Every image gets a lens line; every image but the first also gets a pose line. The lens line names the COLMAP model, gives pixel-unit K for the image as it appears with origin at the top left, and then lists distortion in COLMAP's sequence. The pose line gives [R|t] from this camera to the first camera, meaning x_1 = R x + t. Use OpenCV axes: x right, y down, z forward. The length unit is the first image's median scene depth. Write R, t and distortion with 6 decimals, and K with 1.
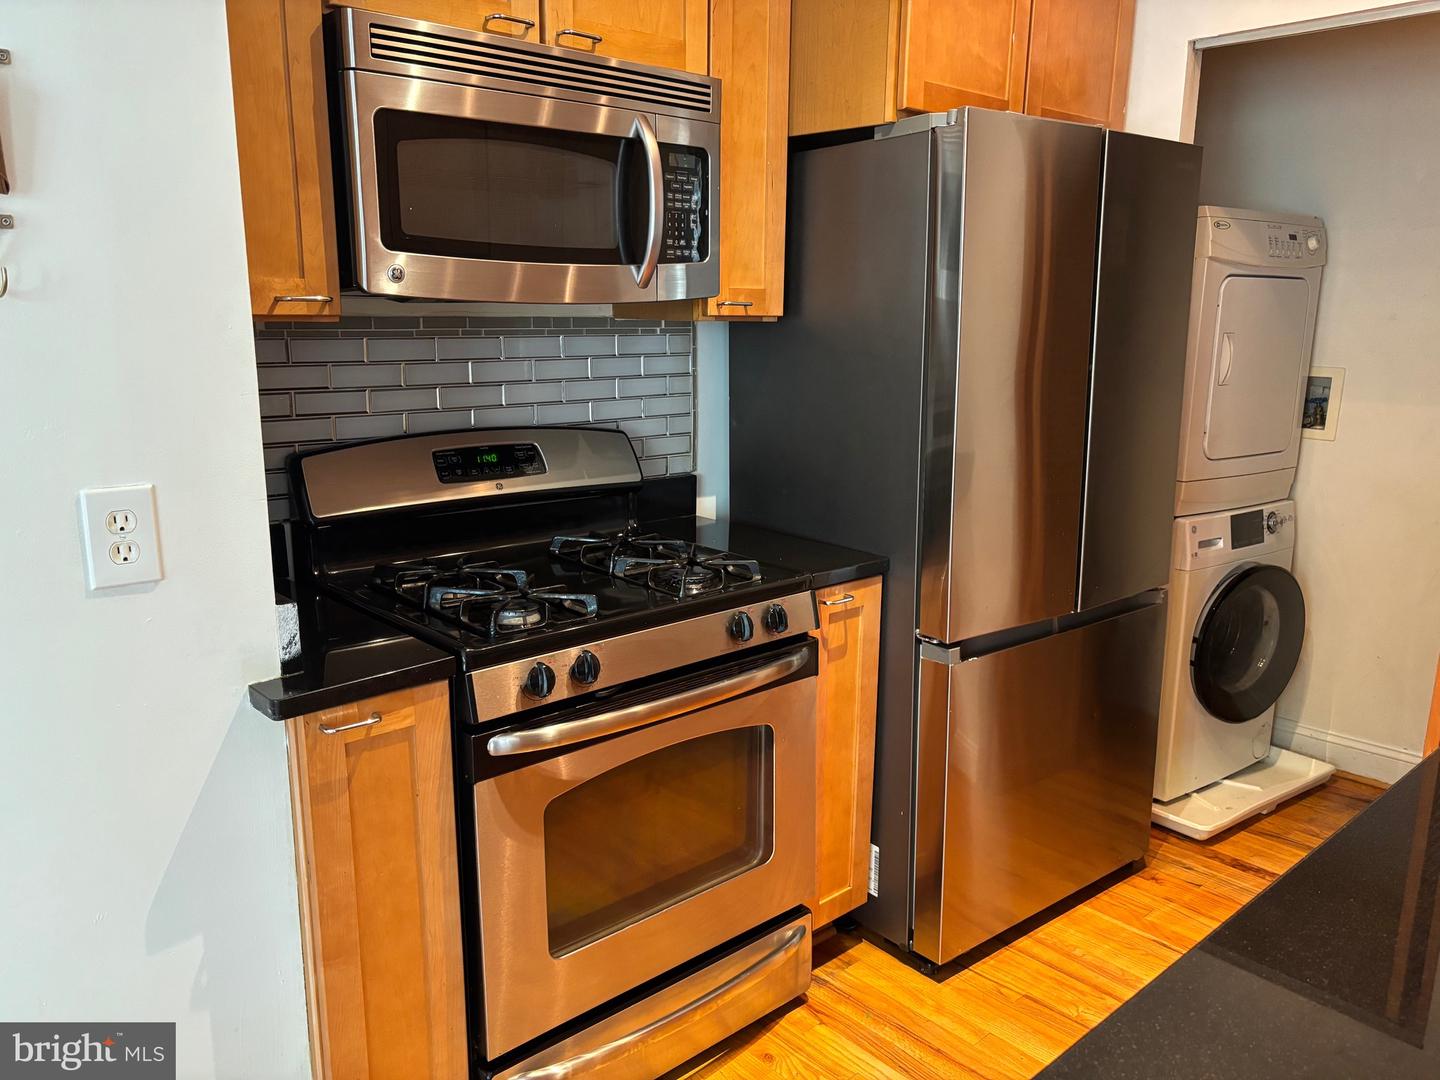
lens RADIAL K [[1089.3, 0, 720.5], [0, 1089.3, 548.6], [0, 0, 1]] dist [0.044684, -0.053198]
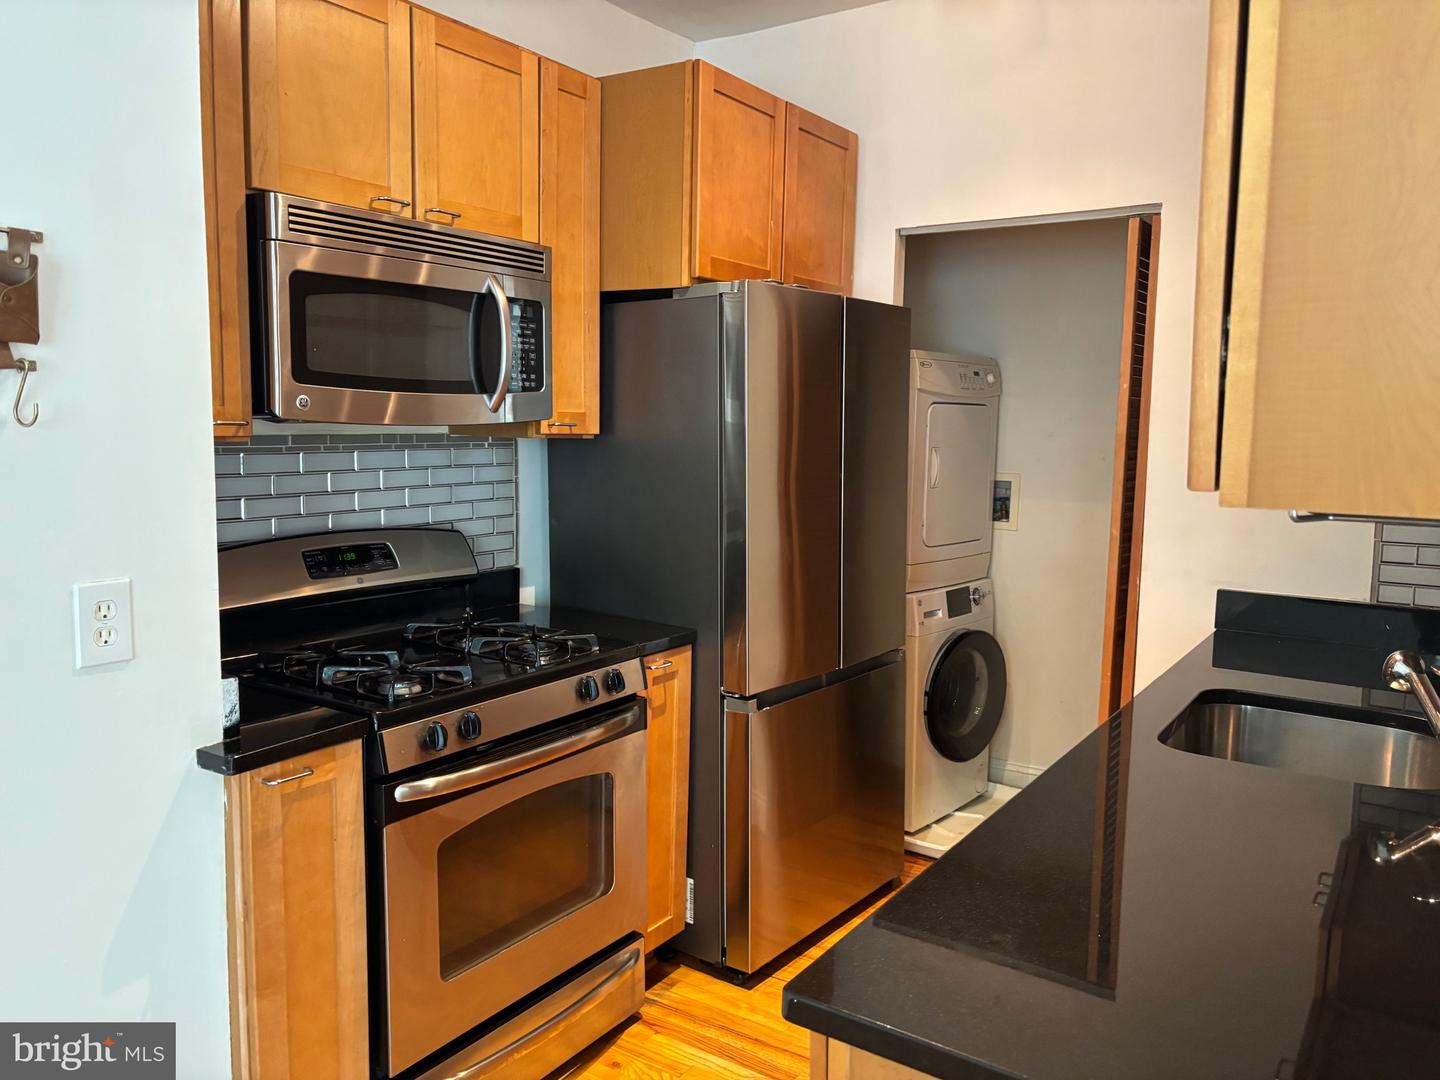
lens RADIAL K [[1094.2, 0, 727.5], [0, 1094.2, 537.5], [0, 0, 1]] dist [0.088459, -0.139090]
pose [[0.968811, -0.019560, 0.247026, -0.113110], [0.044972, 0.994204, -0.097654, 0.027247], [-0.243684, 0.105717, 0.964076, -0.203927]]
